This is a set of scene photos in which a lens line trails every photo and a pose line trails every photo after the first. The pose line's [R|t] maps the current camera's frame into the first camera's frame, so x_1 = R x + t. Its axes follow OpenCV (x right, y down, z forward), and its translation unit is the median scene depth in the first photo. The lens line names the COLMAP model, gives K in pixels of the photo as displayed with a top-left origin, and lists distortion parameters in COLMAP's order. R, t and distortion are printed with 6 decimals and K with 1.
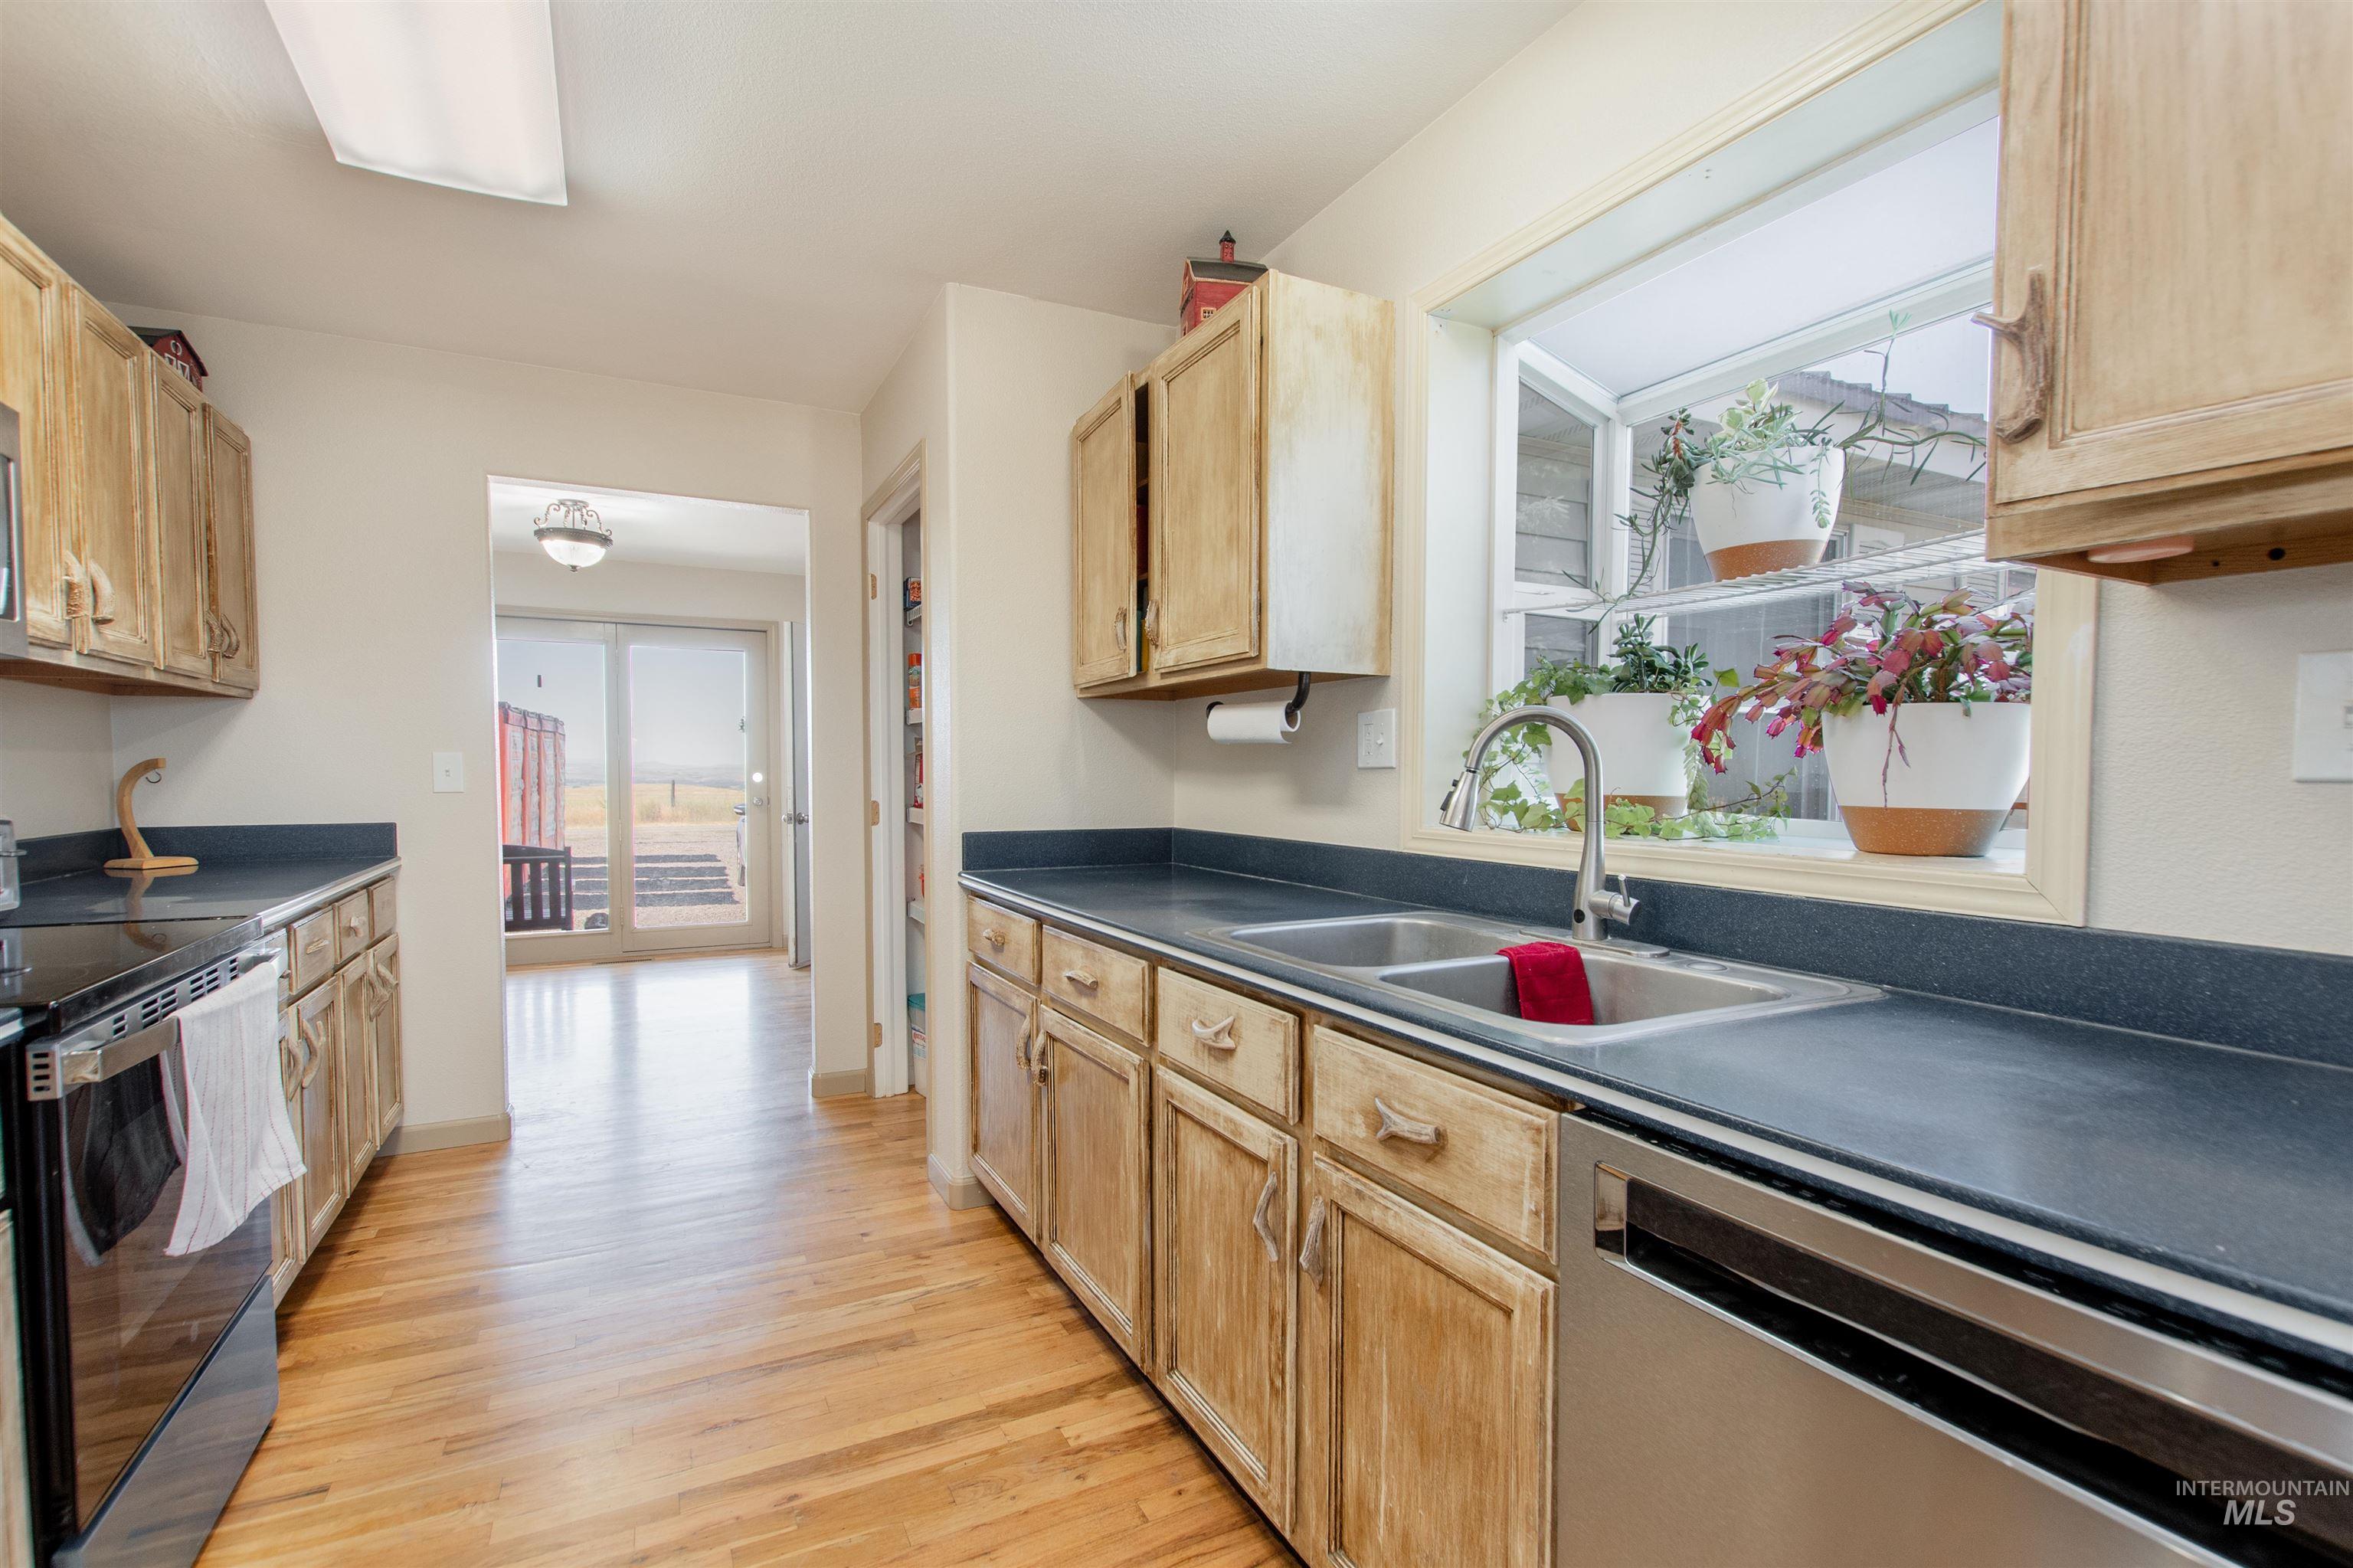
lens RADIAL K [[1047.8, 0, 1173.4], [0, 1047.8, 794.5], [0, 0, 1]] dist [0.001141, -0.001678]
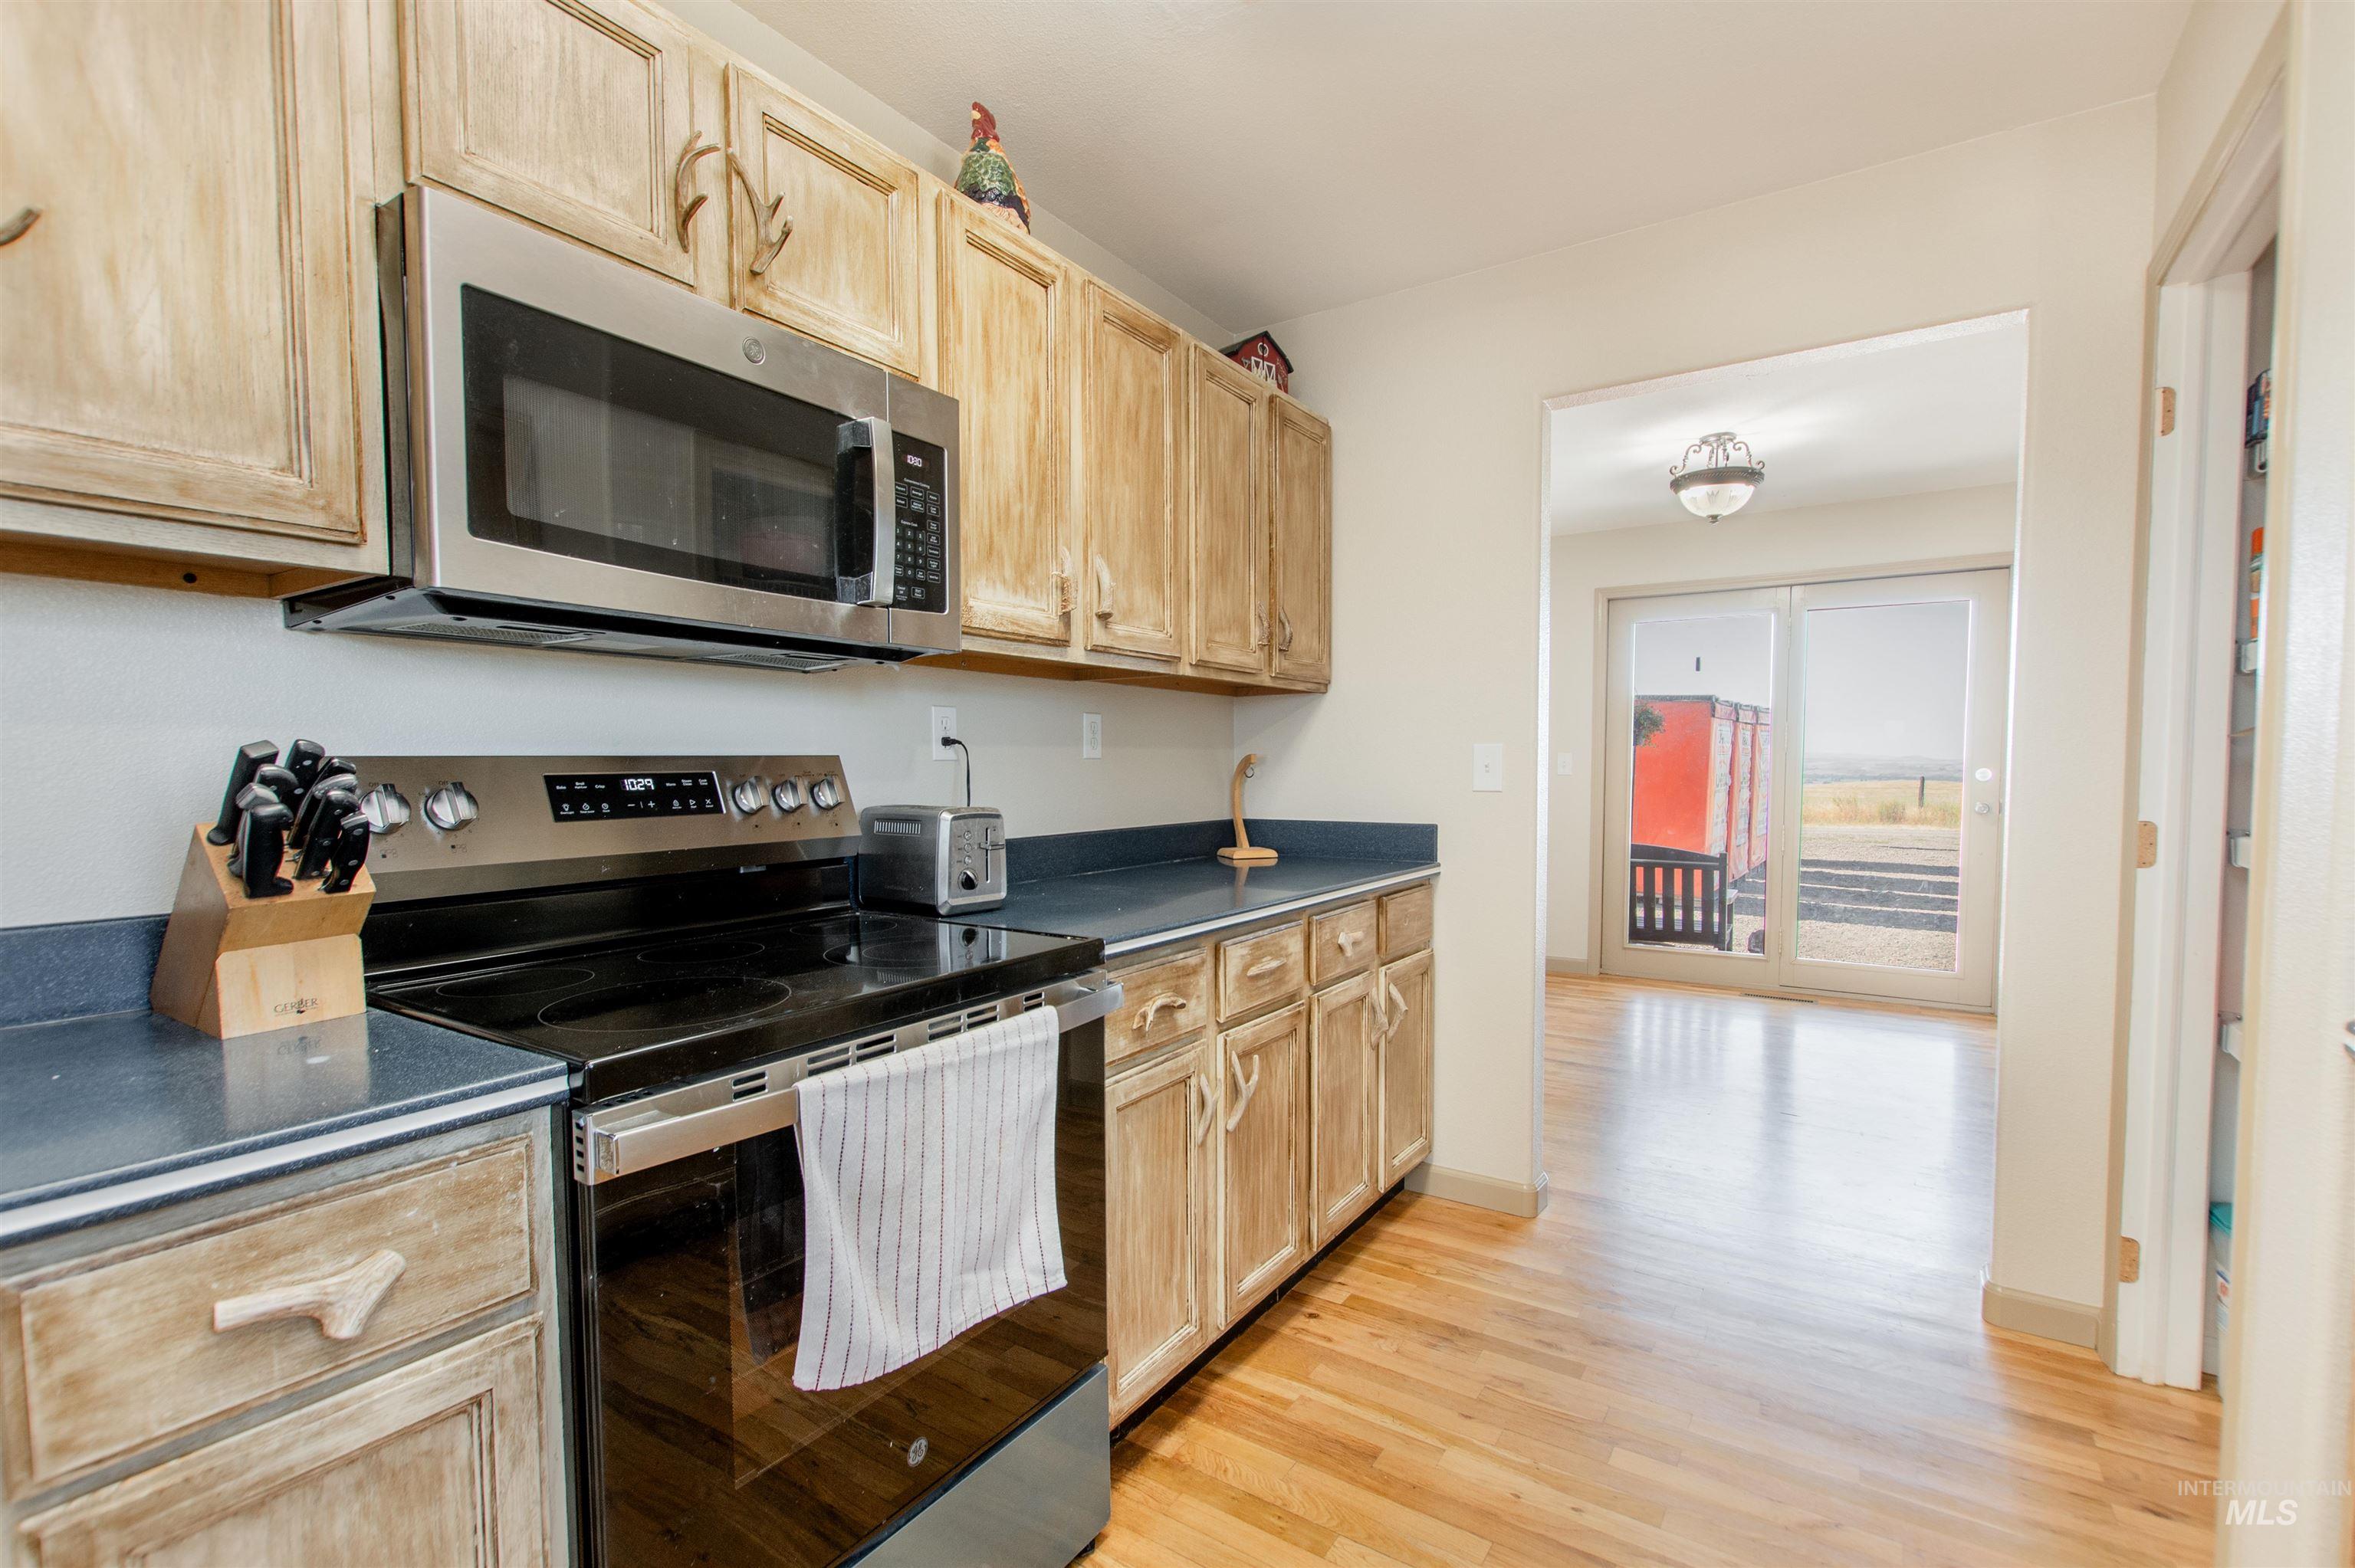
lens RADIAL K [[1048.5, 0, 1184.1], [0, 1048.5, 822.5], [0, 0, 1]] dist [0.001141, -0.001678]
pose [[0.480995, 0.045260, -0.875555, -0.069128], [-0.018036, 0.998966, 0.041731, -0.007931], [0.876538, -0.004281, 0.481314, 0.393777]]
